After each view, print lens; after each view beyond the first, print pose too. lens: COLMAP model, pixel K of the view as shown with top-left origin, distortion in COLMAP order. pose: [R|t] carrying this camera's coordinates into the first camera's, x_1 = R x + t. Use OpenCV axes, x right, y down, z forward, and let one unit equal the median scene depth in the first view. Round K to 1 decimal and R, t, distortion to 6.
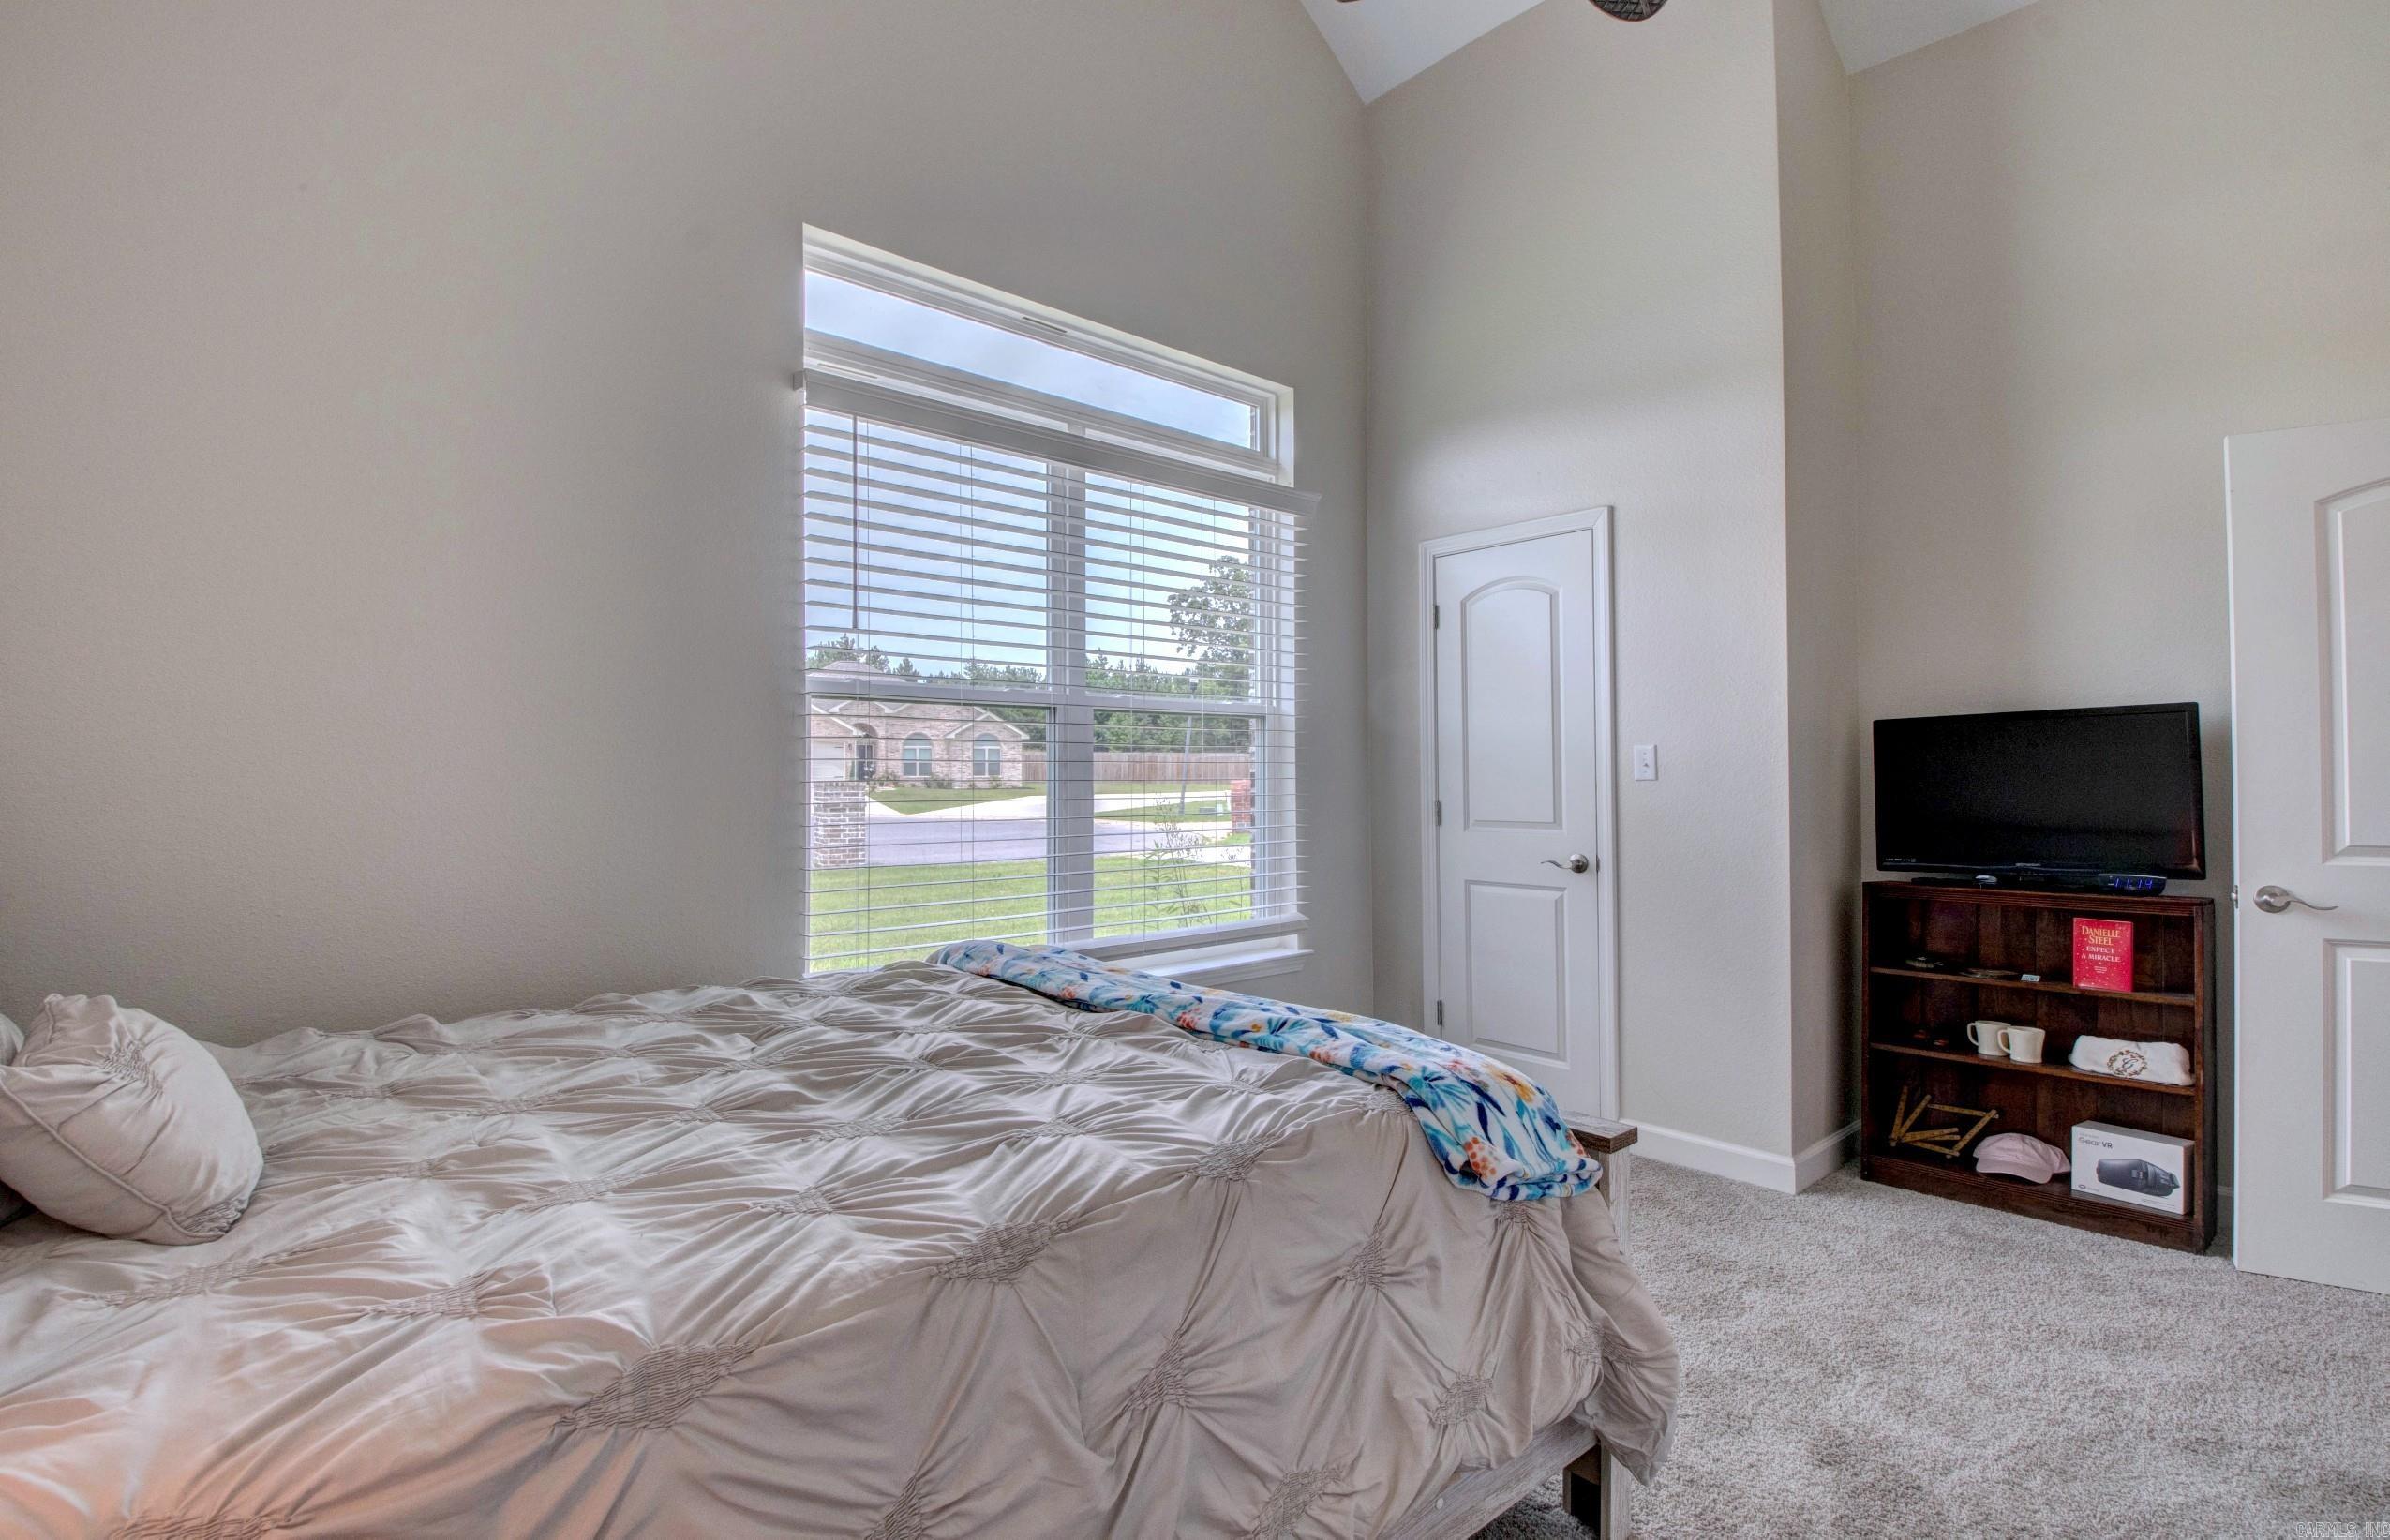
lens RADIAL K [[1124.6, 0, 1192.9], [0, 1124.6, 767.9], [0, 0, 1]] dist [-0.002099, -0.015206]
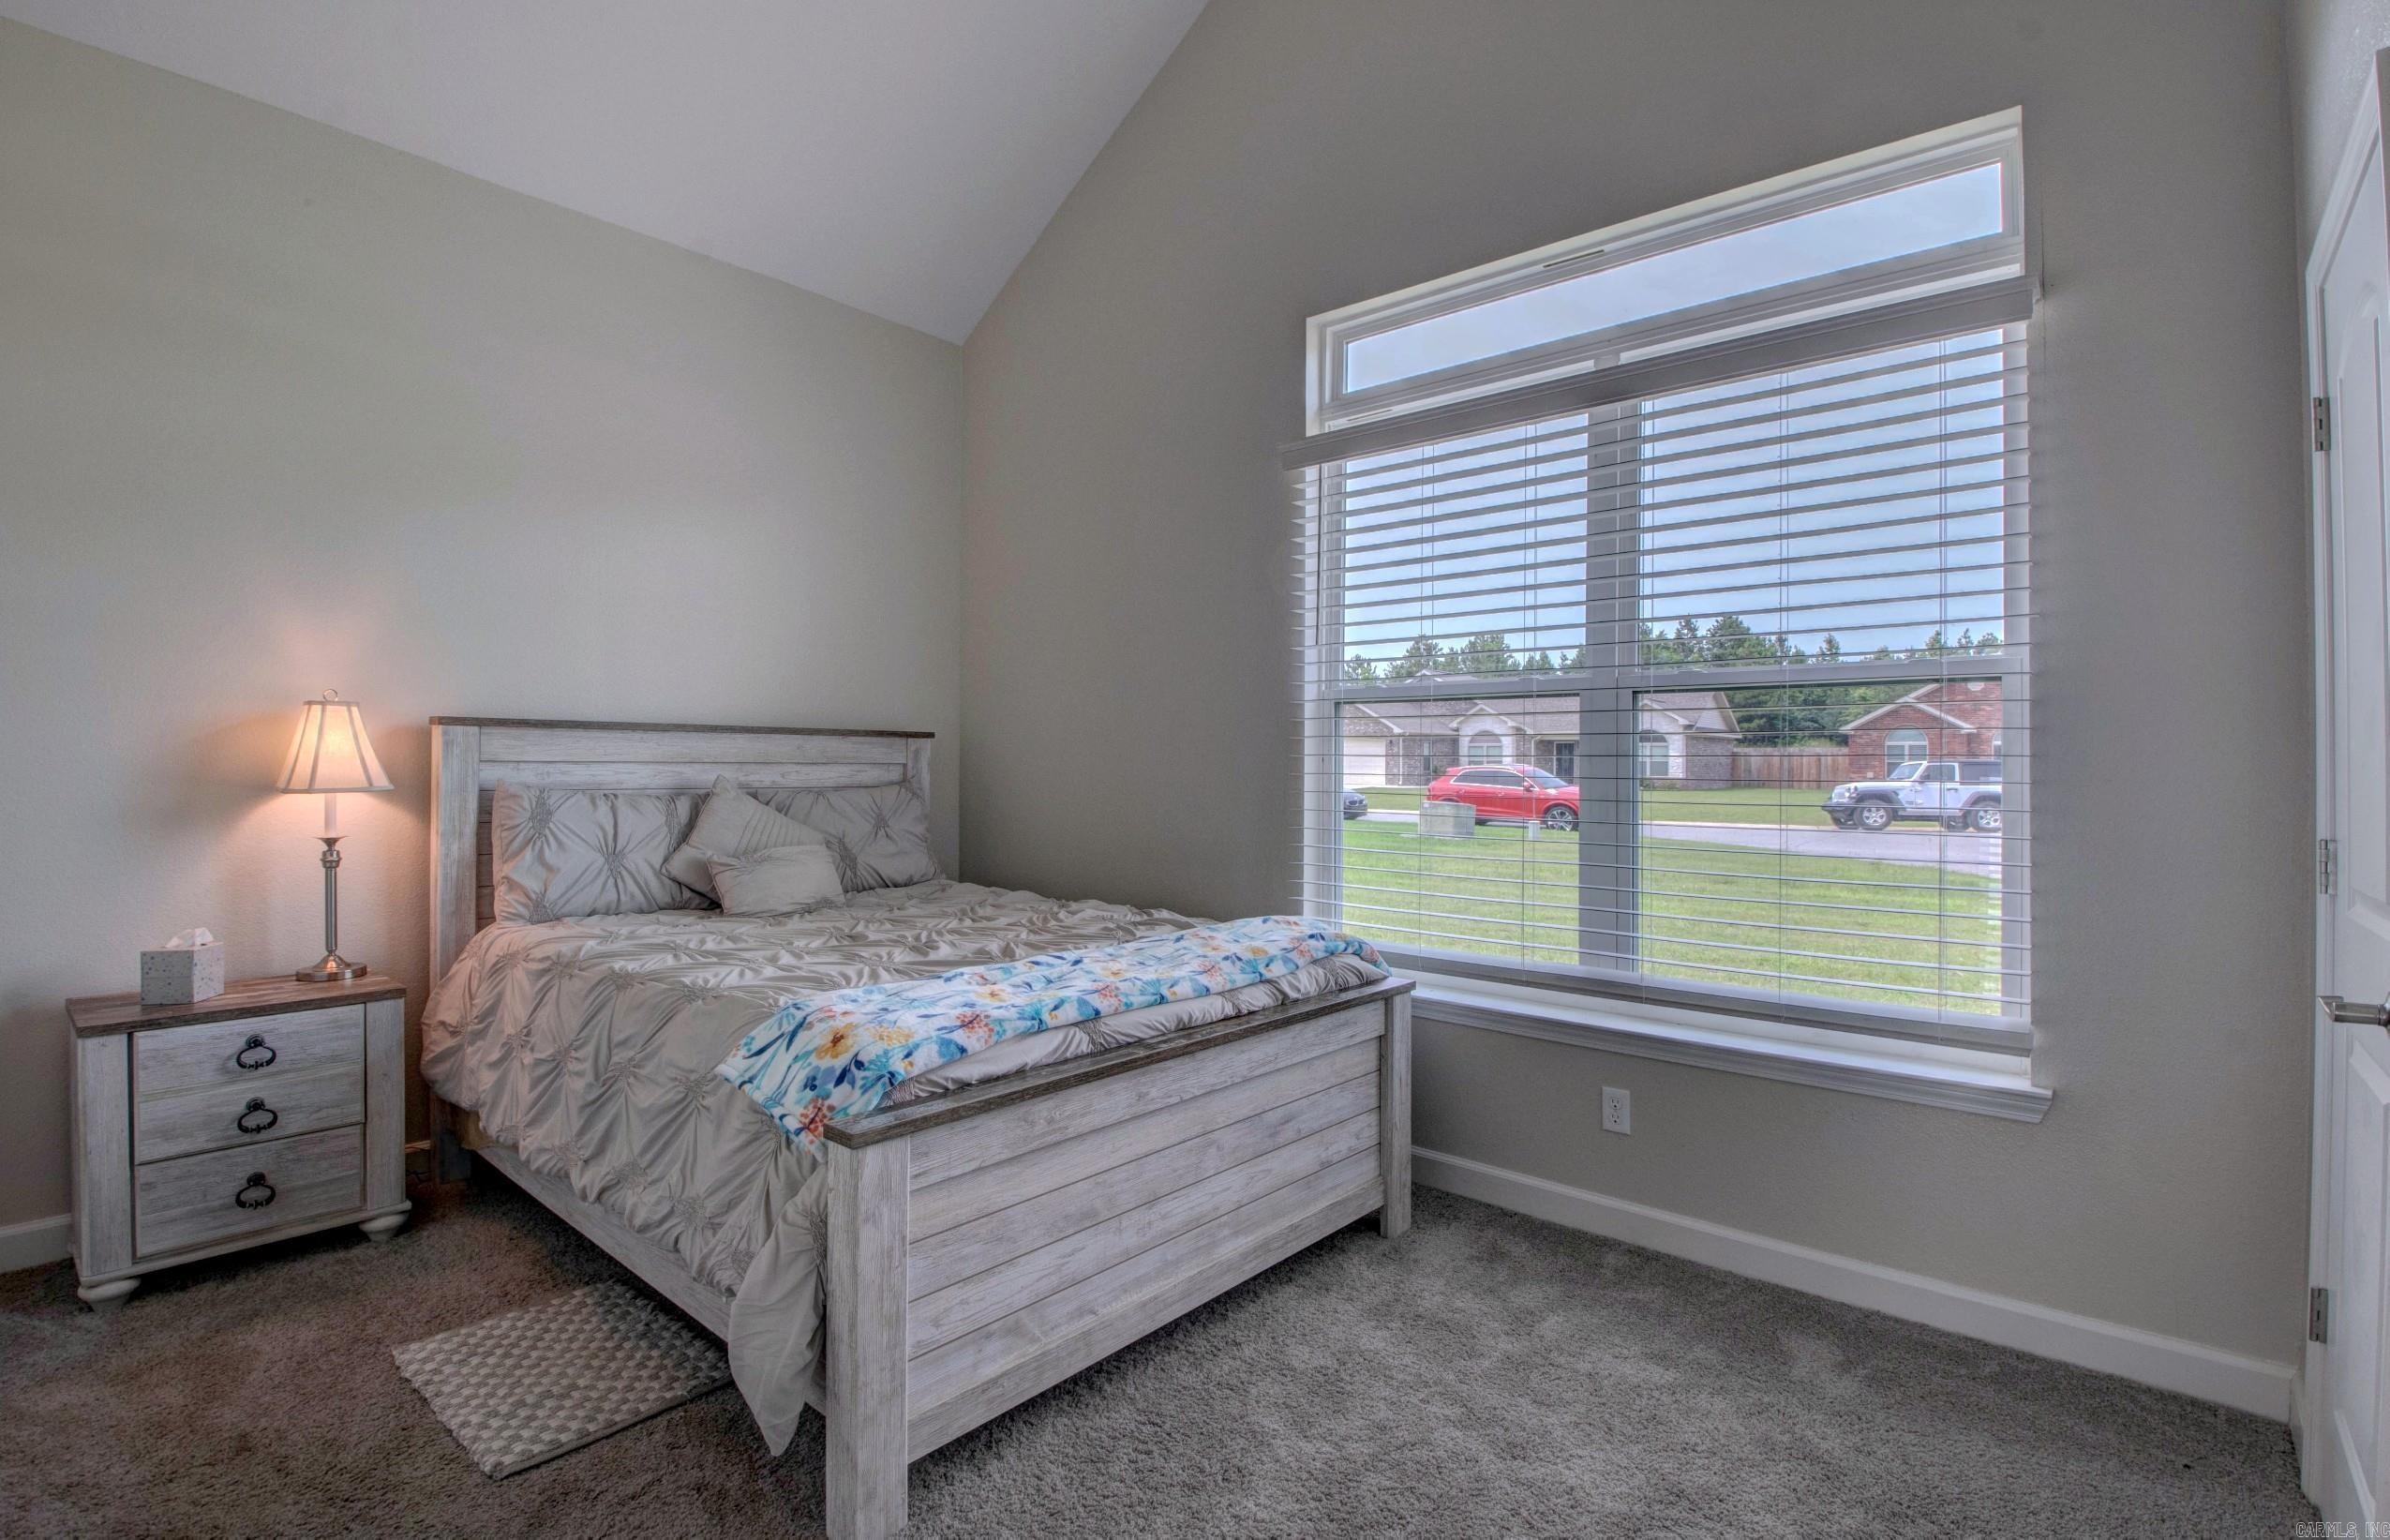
lens RADIAL K [[1124.6, 0, 1193.8], [0, 1124.6, 770.1], [0, 0, 1]] dist [-0.002099, -0.015206]
pose [[0.130536, -0.002189, -0.991441, 0.681017], [-0.006236, 0.999976, -0.003029, 0.009169], [0.991424, 0.006578, 0.130519, 0.581156]]
